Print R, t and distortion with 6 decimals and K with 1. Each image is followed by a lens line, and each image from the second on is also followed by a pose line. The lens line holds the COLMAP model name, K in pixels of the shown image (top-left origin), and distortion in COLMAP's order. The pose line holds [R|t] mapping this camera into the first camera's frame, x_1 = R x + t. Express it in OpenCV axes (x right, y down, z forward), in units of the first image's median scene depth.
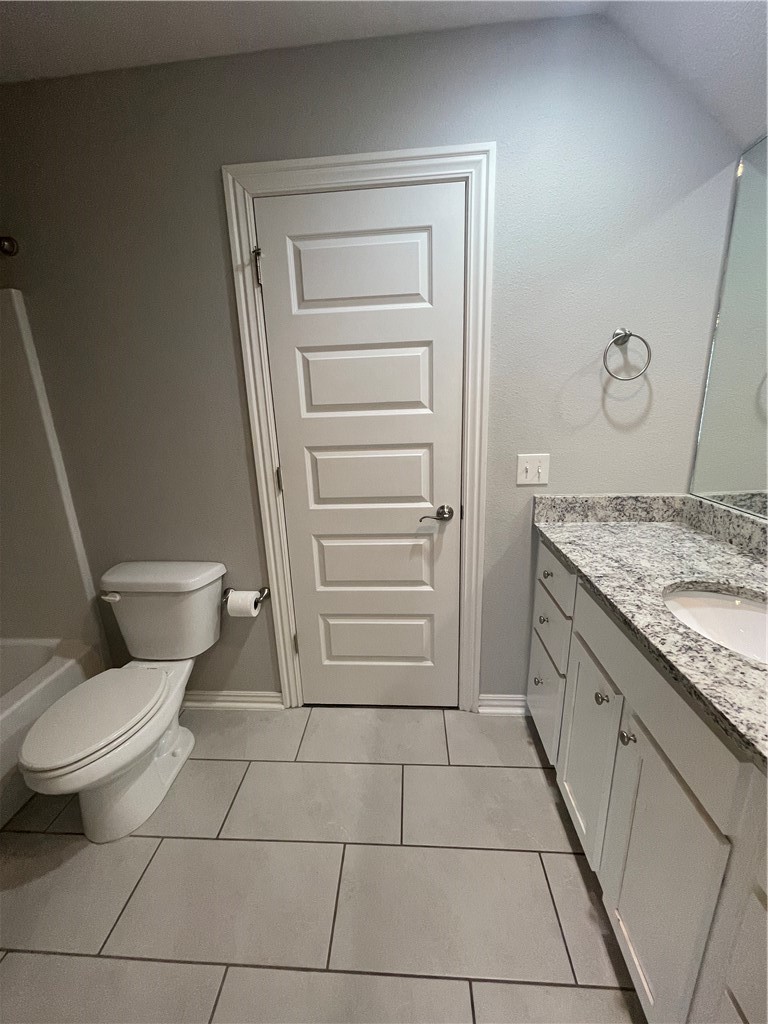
lens RADIAL K [[416.5, 0, 380.2], [0, 416.5, 512.4], [0, 0, 1]] dist [-0.013180, -0.001294]
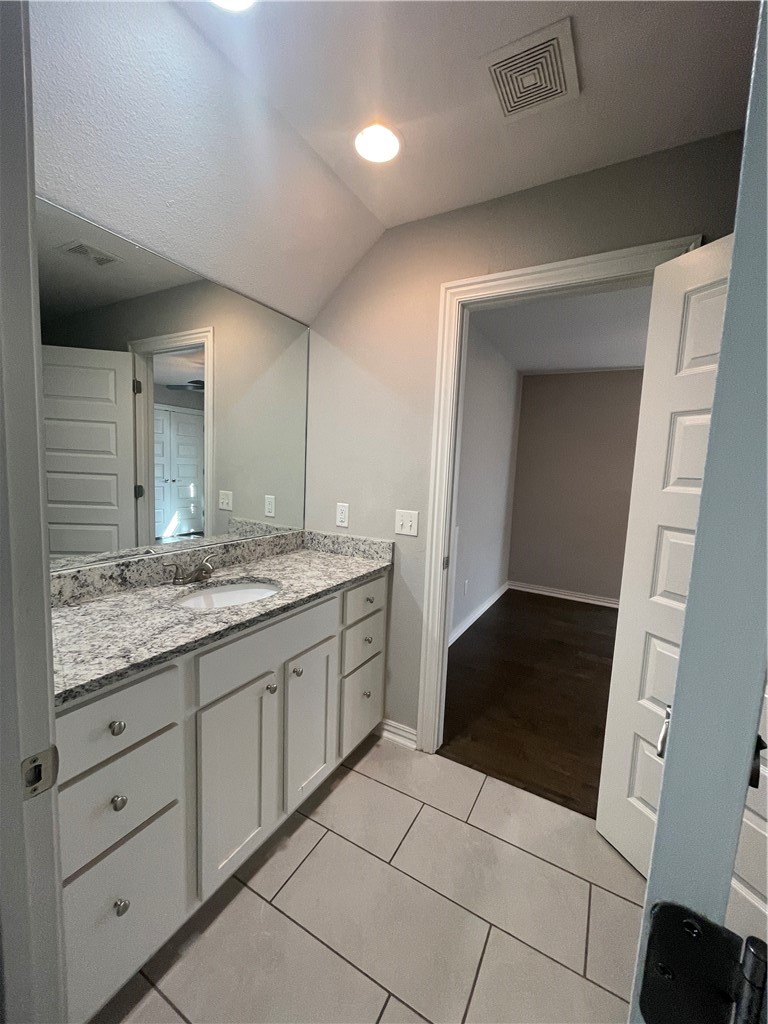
lens RADIAL K [[416.5, 0, 382.8], [0, 416.5, 512.4], [0, 0, 1]] dist [-0.013180, -0.001294]
pose [[-0.895997, -0.053866, 0.440781, -0.289117], [0.108037, 0.936347, 0.334040, -0.416114], [-0.430717, 0.346920, -0.833144, 1.574097]]
